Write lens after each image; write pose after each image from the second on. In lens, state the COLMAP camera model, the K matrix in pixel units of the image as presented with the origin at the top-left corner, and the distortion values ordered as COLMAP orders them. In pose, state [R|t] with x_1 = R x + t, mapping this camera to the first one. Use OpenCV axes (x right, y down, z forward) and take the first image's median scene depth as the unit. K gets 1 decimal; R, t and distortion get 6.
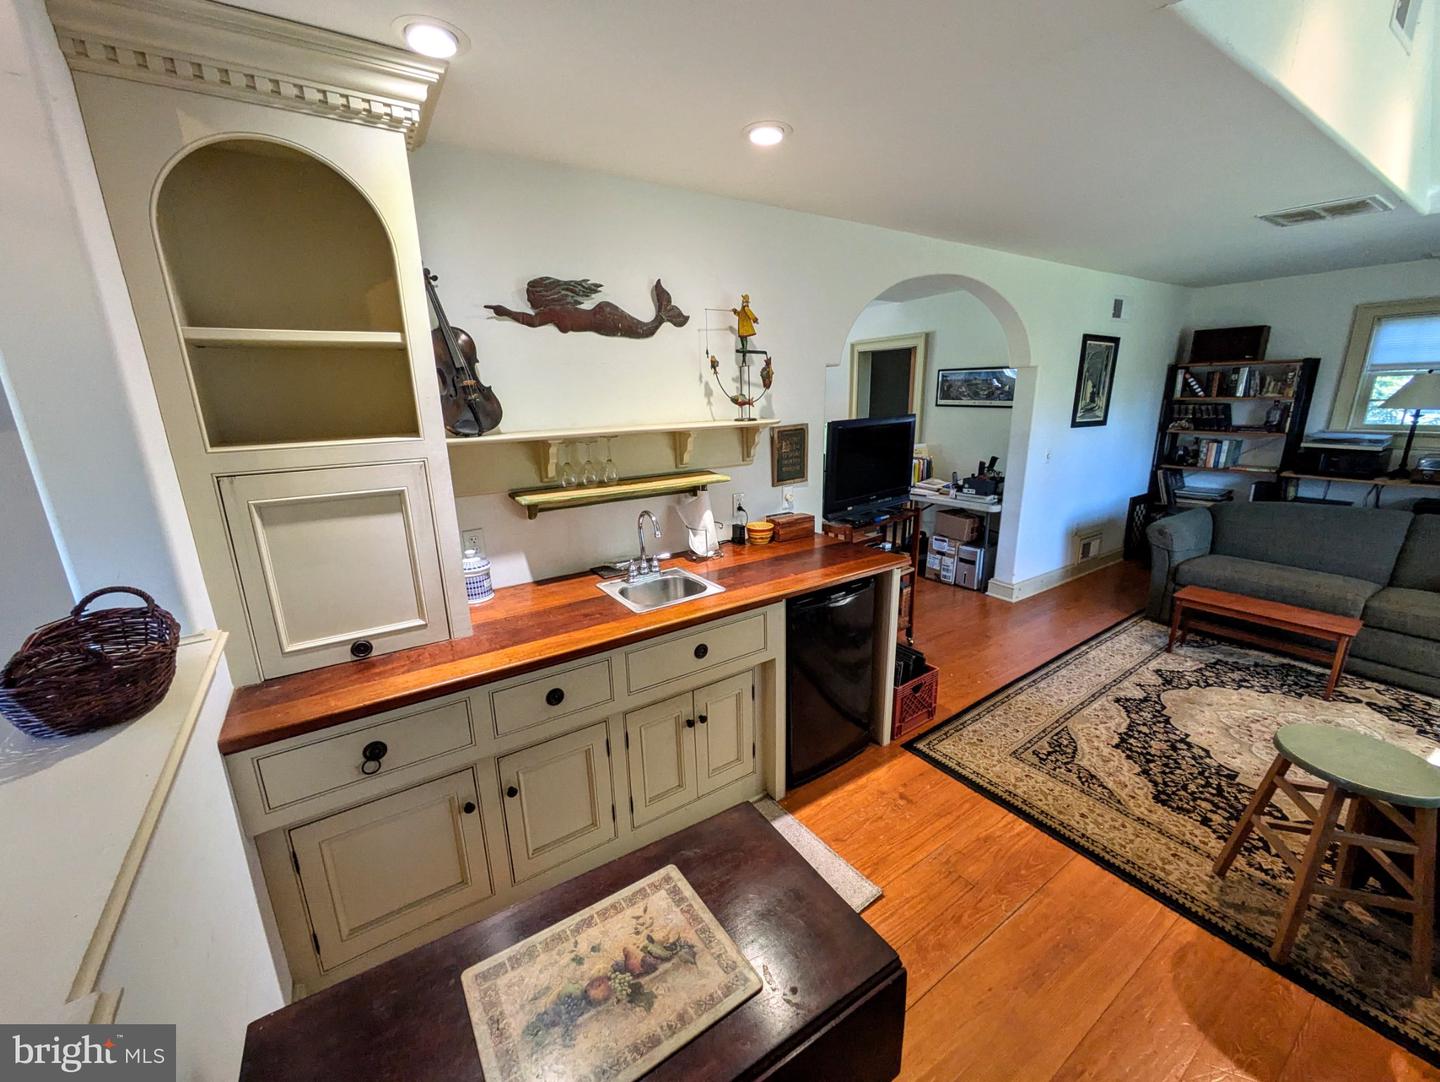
lens RADIAL K [[571.9, 0, 720.0], [0, 571.9, 541.0], [0, 0, 1]] dist [-0.008810, 0.005065]
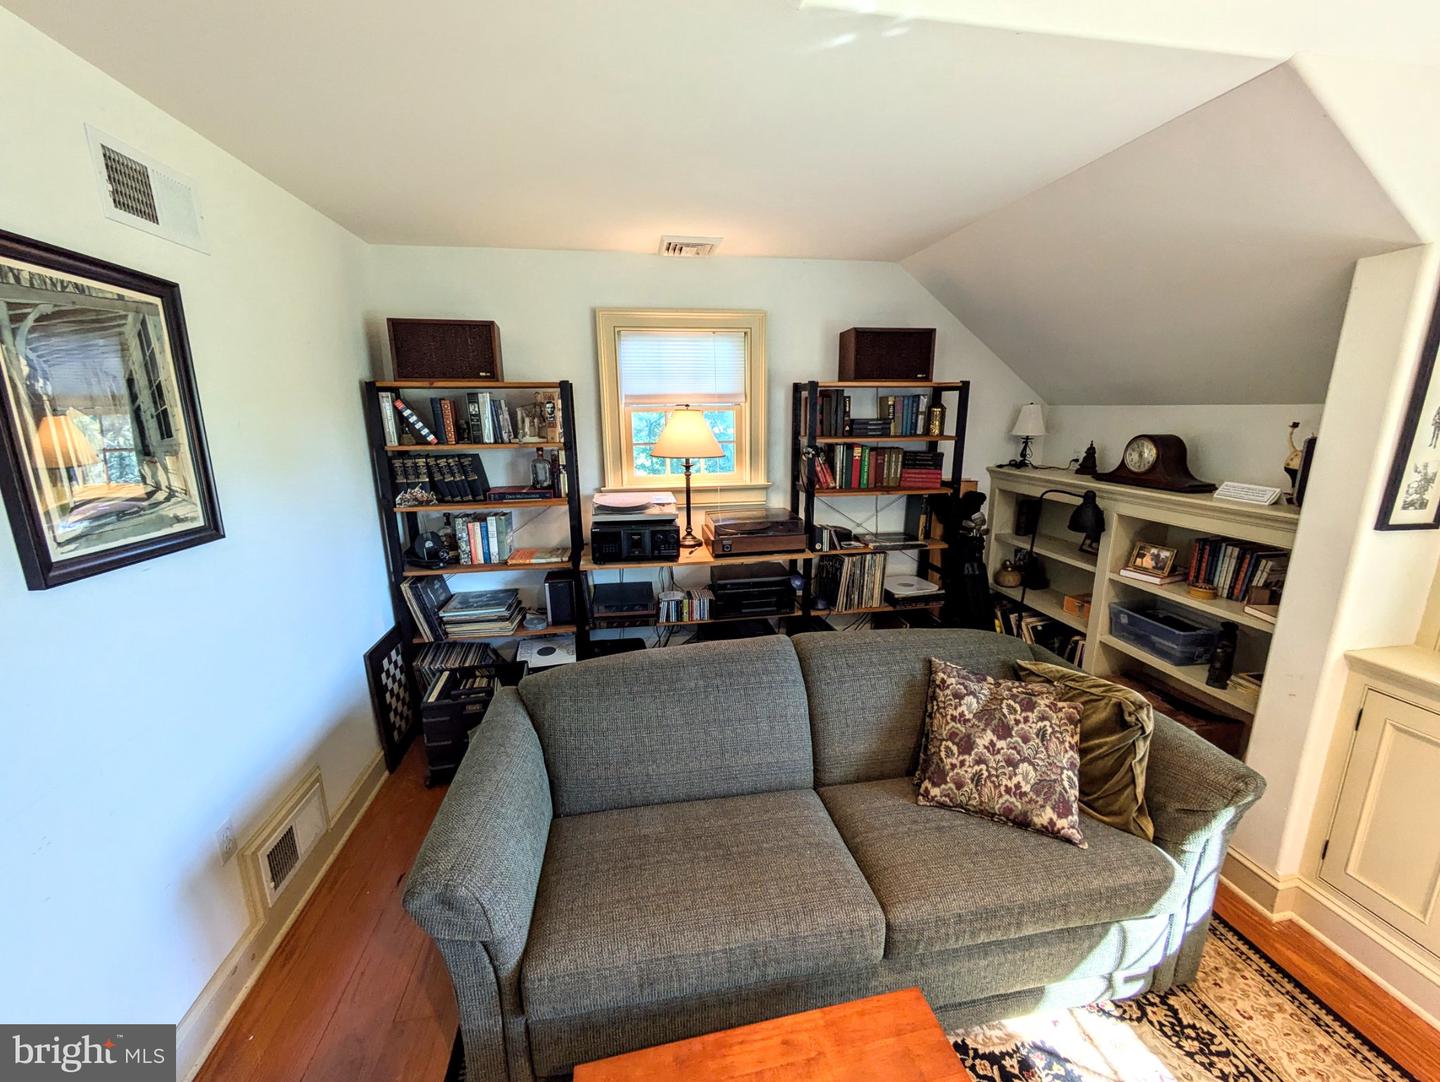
lens RADIAL K [[571.9, 0, 720.0], [0, 571.9, 541.0], [0, 0, 1]] dist [-0.008810, 0.005065]
pose [[0.408416, -0.185584, 0.893731, 0.493500], [0.230903, 0.968274, 0.095545, -0.165778], [-0.883108, 0.167343, 0.438311, 0.583328]]
